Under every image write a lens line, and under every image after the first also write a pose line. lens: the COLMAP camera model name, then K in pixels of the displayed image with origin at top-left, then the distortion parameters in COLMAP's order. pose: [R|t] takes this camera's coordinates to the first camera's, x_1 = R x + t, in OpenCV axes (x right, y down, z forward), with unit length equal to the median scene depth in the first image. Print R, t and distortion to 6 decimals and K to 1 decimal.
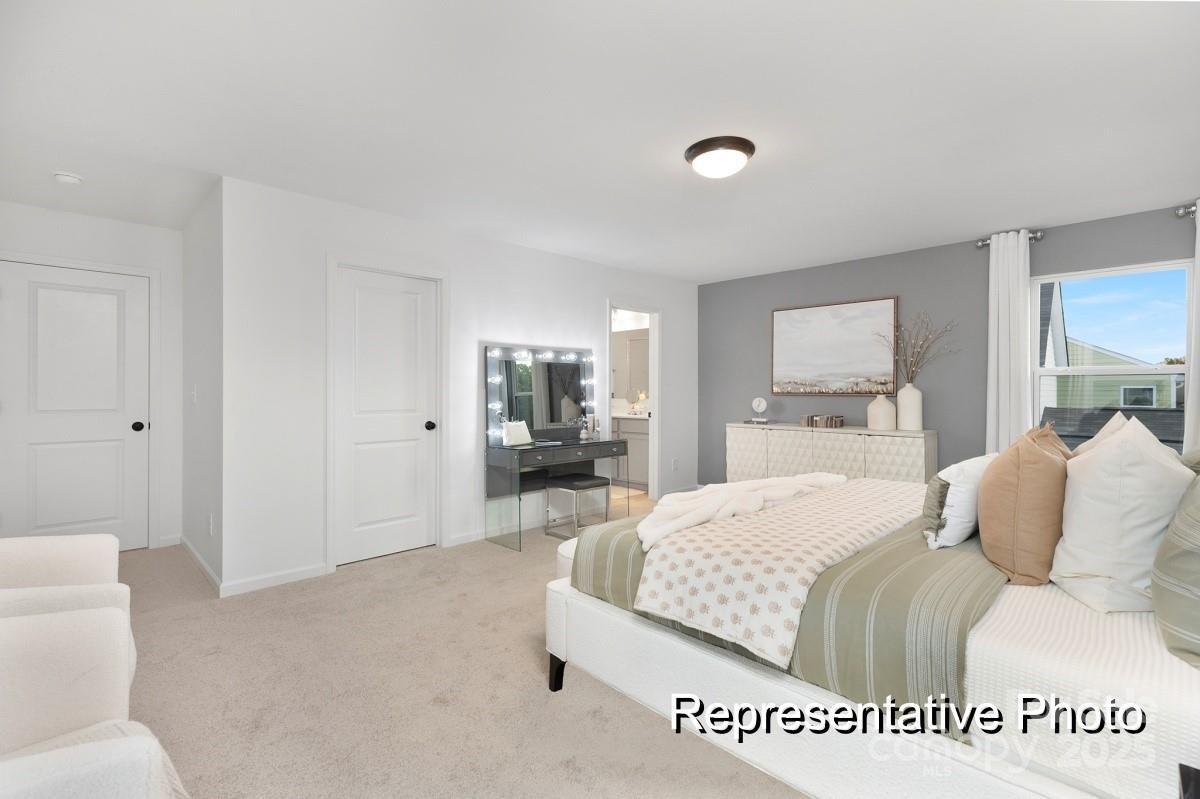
lens RADIAL K [[547.1, 0, 595.8], [0, 547.1, 395.4], [0, 0, 1]] dist [0.003700, 0.000205]
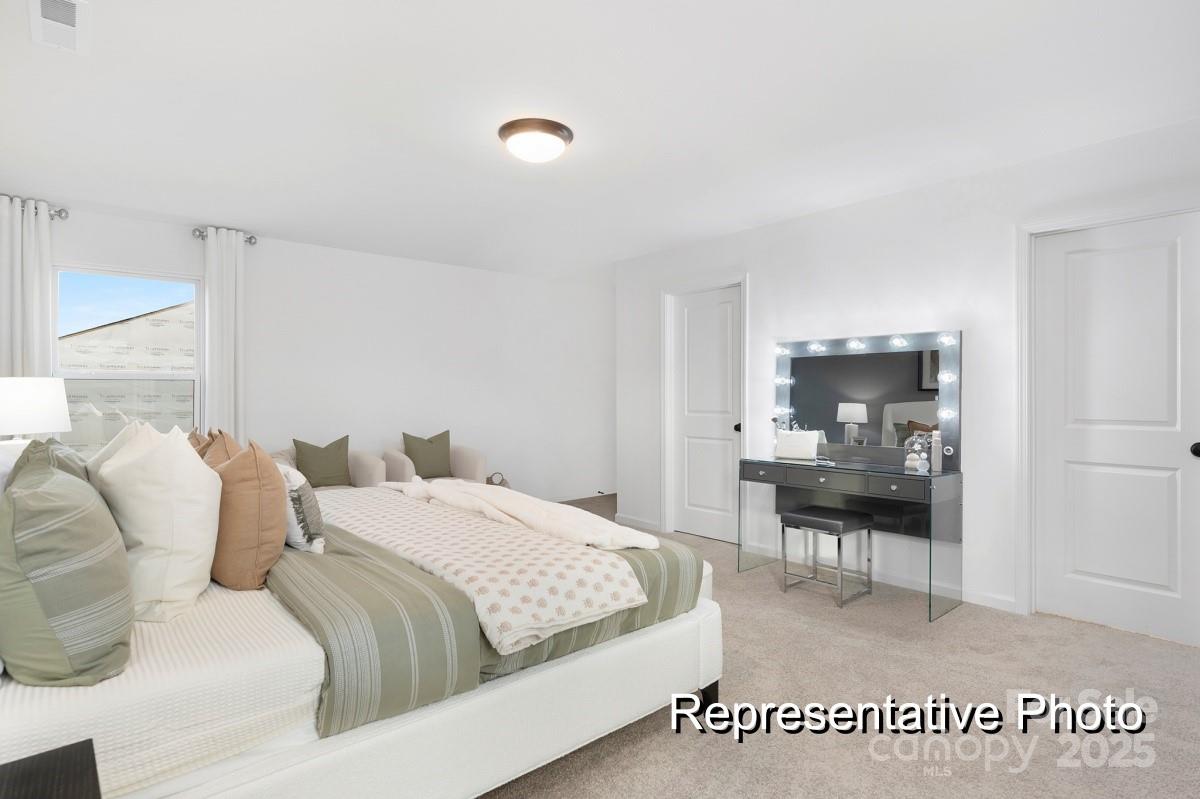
lens RADIAL K [[653.2, 0, 597.8], [0, 653.2, 396.4], [0, 0, 1]] dist [0.001603, -0.000146]
pose [[-0.069118, 0.009022, -0.997568, 1.341232], [-0.004422, 0.999947, 0.009350, -0.019025], [0.997599, 0.005057, -0.069074, 1.180513]]
